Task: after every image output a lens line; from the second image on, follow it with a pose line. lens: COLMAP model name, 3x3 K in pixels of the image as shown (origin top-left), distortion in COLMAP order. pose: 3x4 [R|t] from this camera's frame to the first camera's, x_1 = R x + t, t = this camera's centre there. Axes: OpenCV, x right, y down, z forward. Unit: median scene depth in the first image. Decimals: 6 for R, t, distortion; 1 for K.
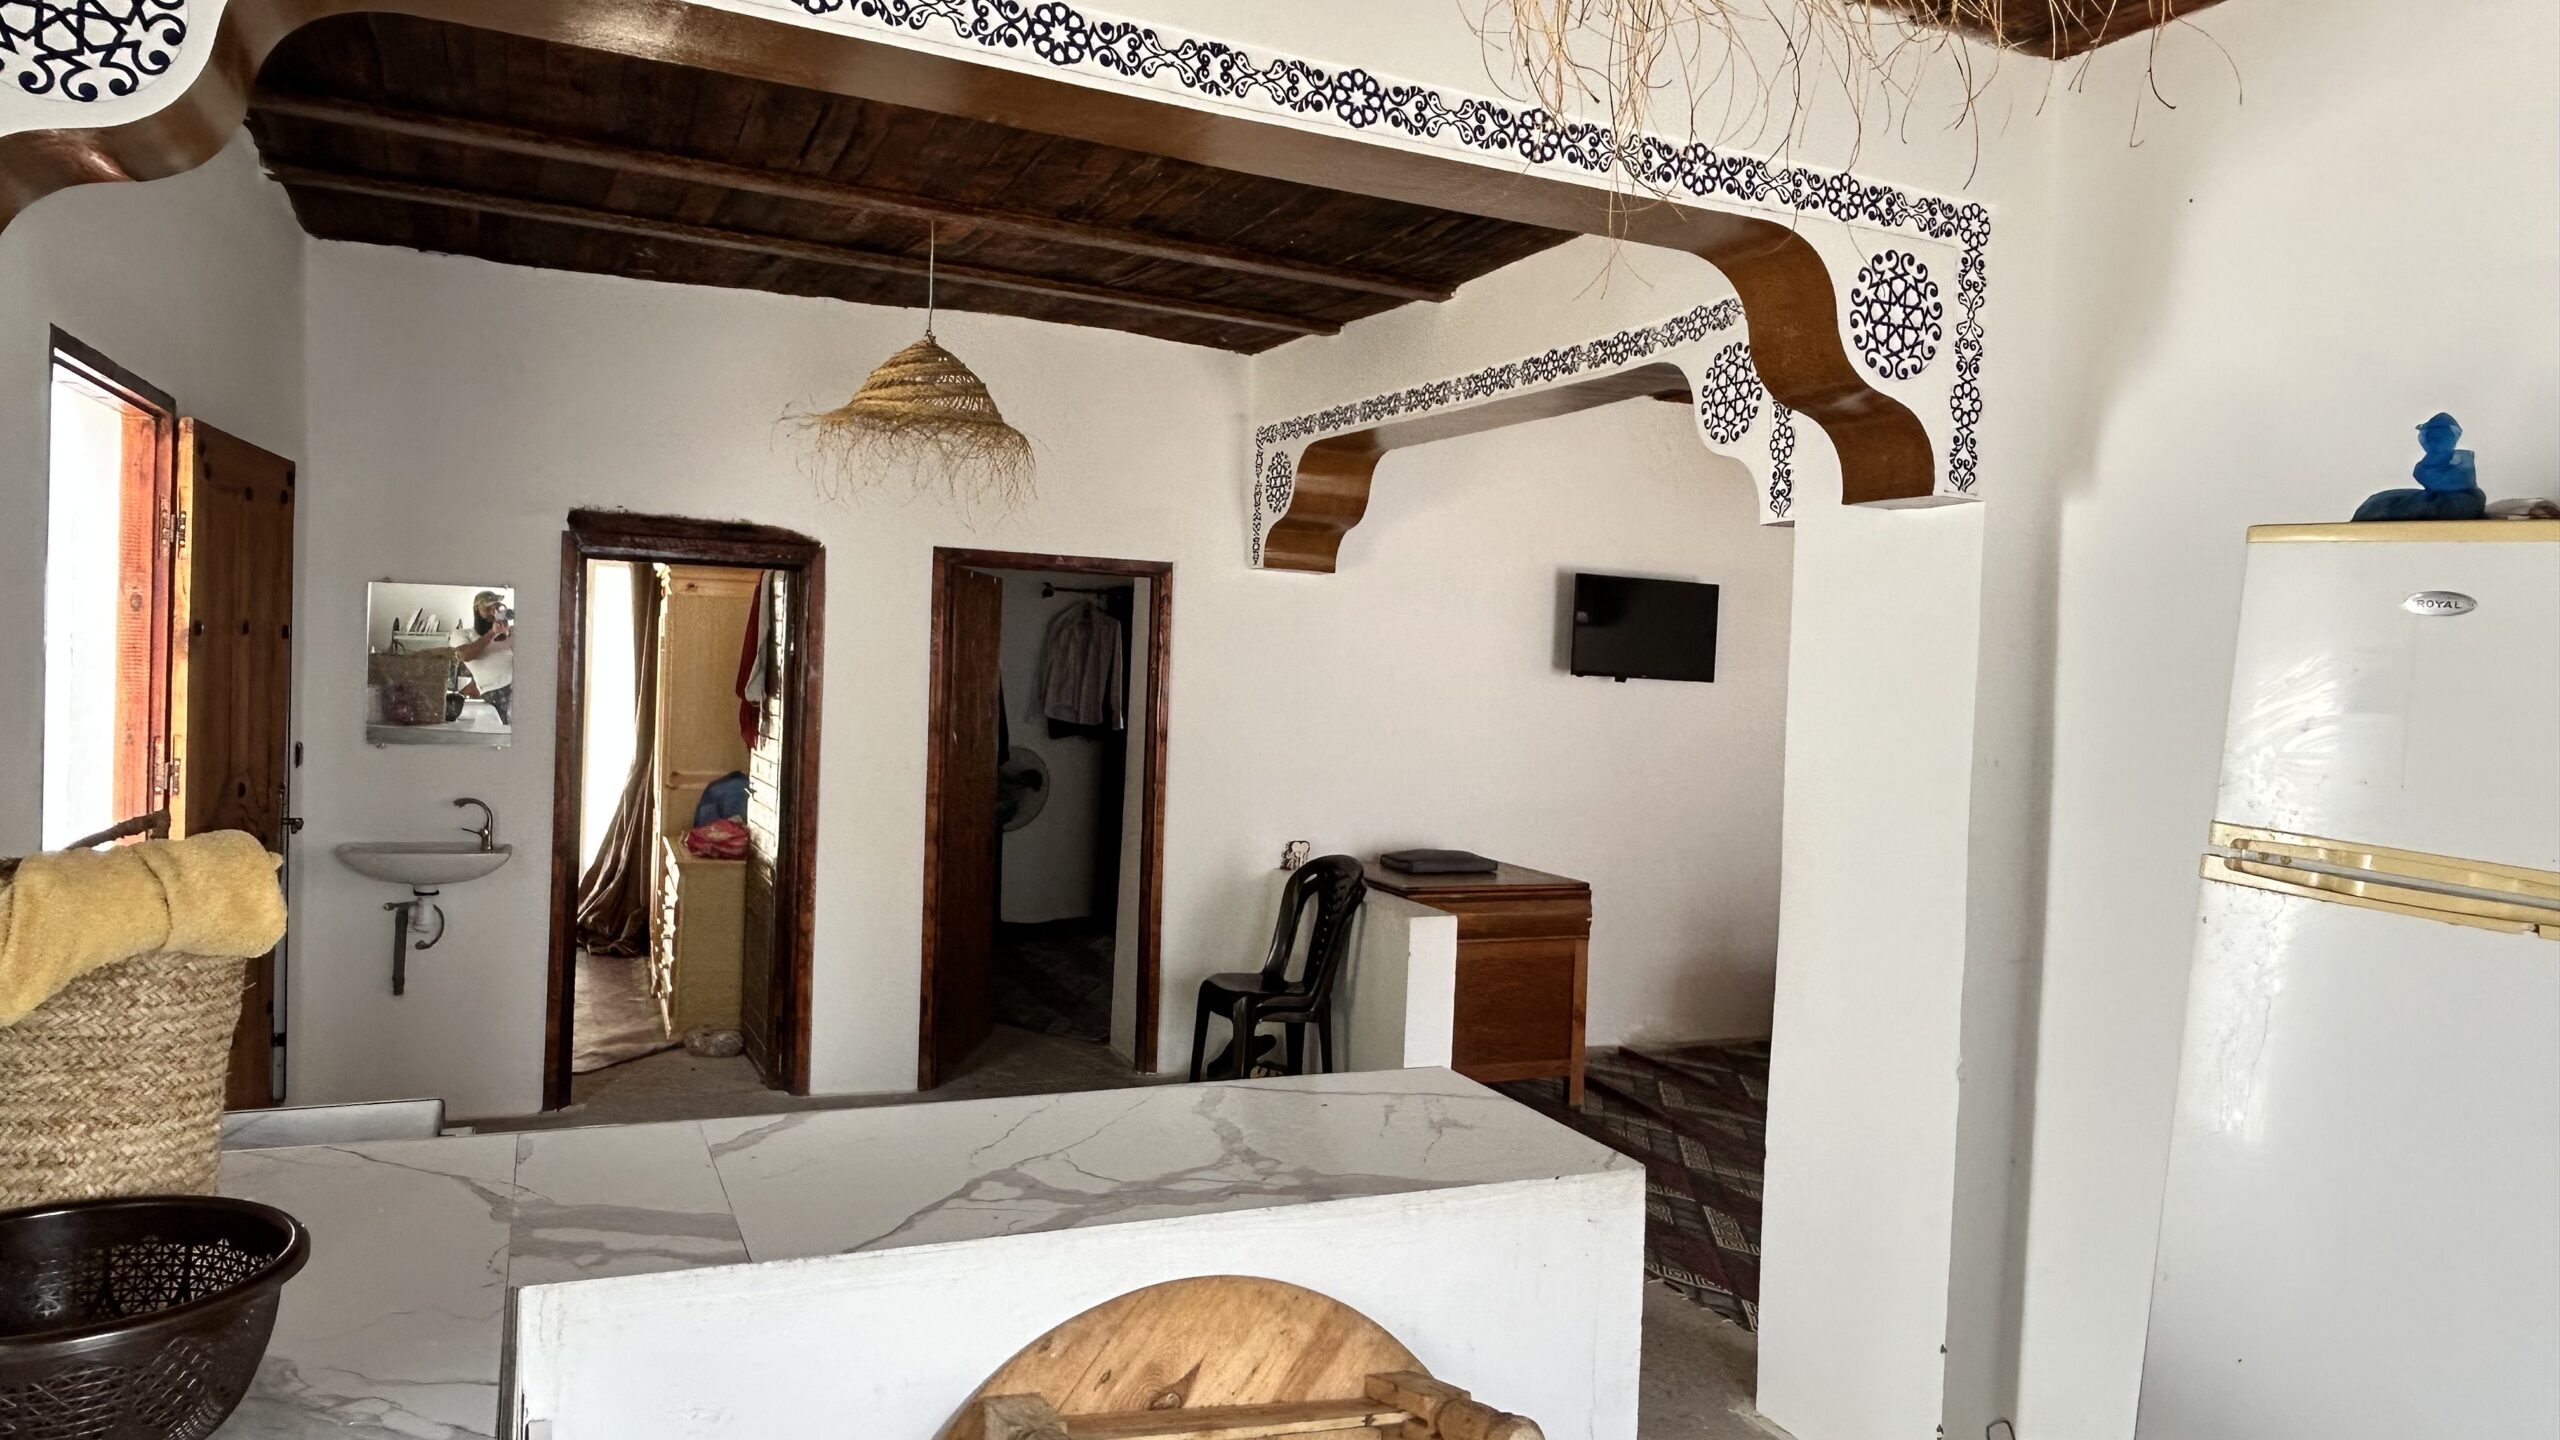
lens RADIAL K [[1687.6, 0, 1281.3], [0, 1687.6, 720.1], [0, 0, 1]] dist [0.006603, -0.018890]
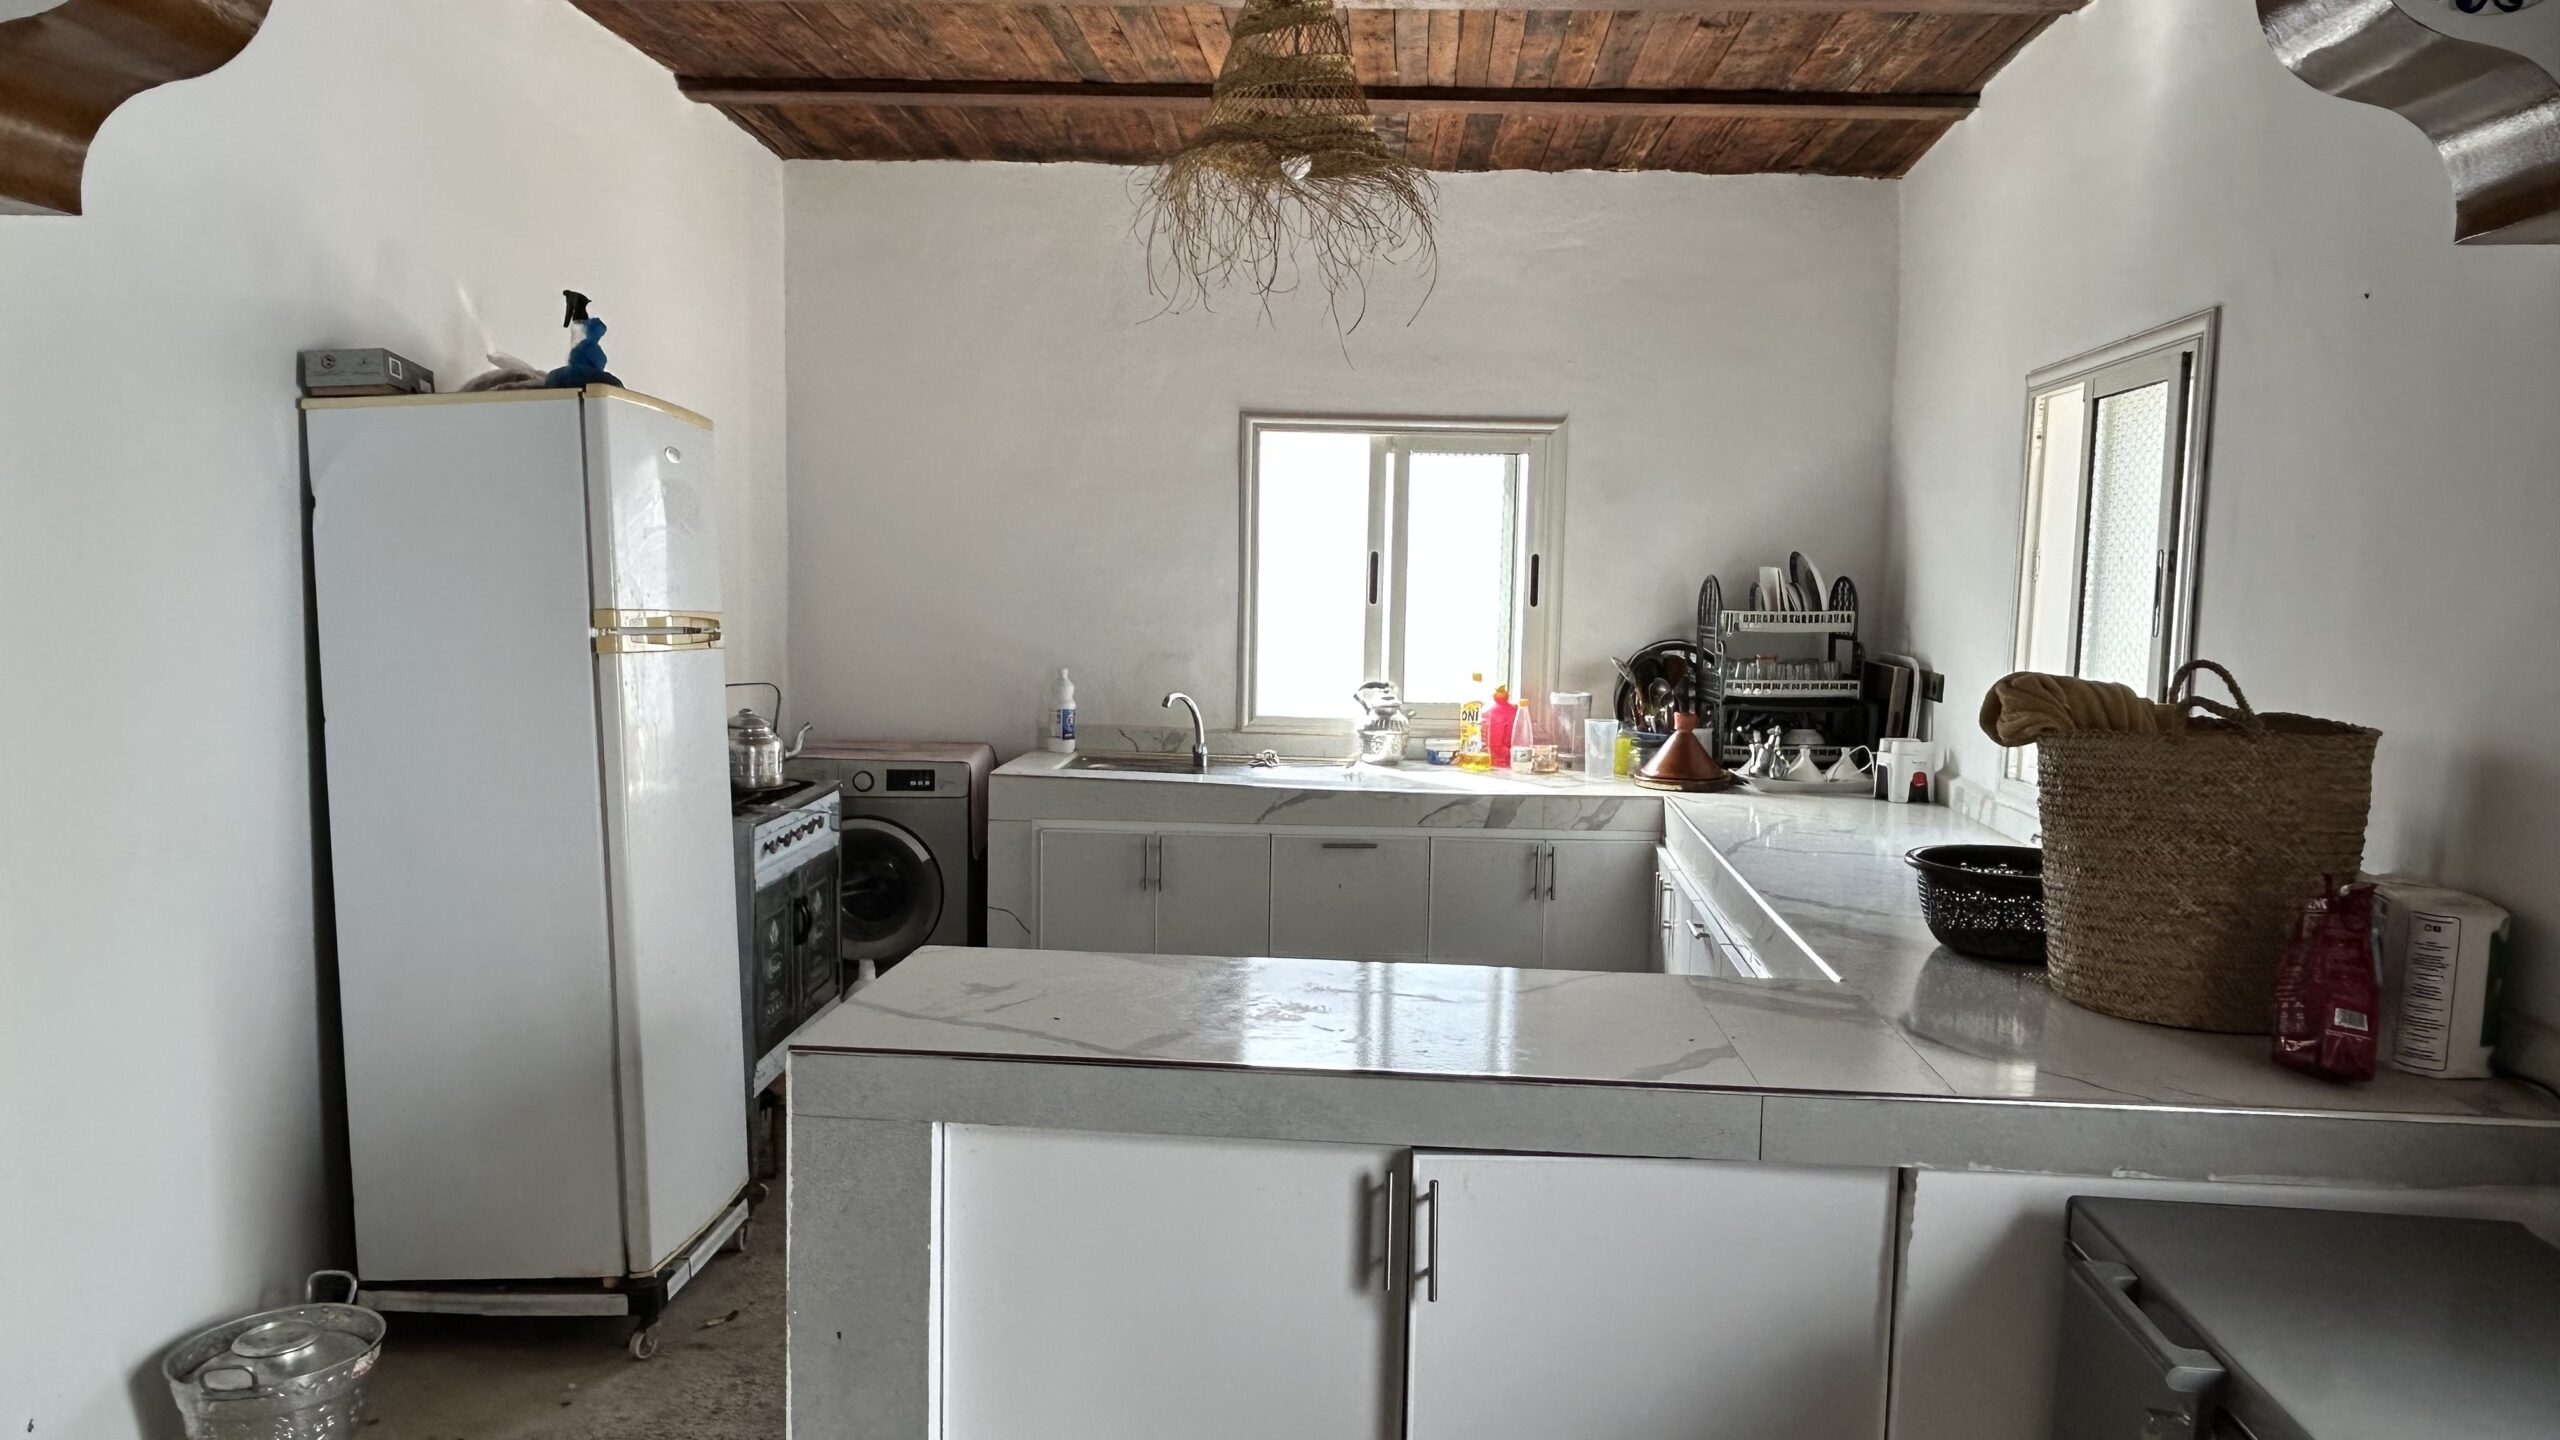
lens RADIAL K [[1687.6, 0, 1273.8], [0, 1687.6, 719.2], [0, 0, 1]] dist [0.006603, -0.018890]
pose [[-0.870961, -0.095642, 0.481953, -0.530827], [-0.034835, 0.990424, 0.133594, -0.052141], [-0.490115, 0.099566, -0.865952, 1.862331]]
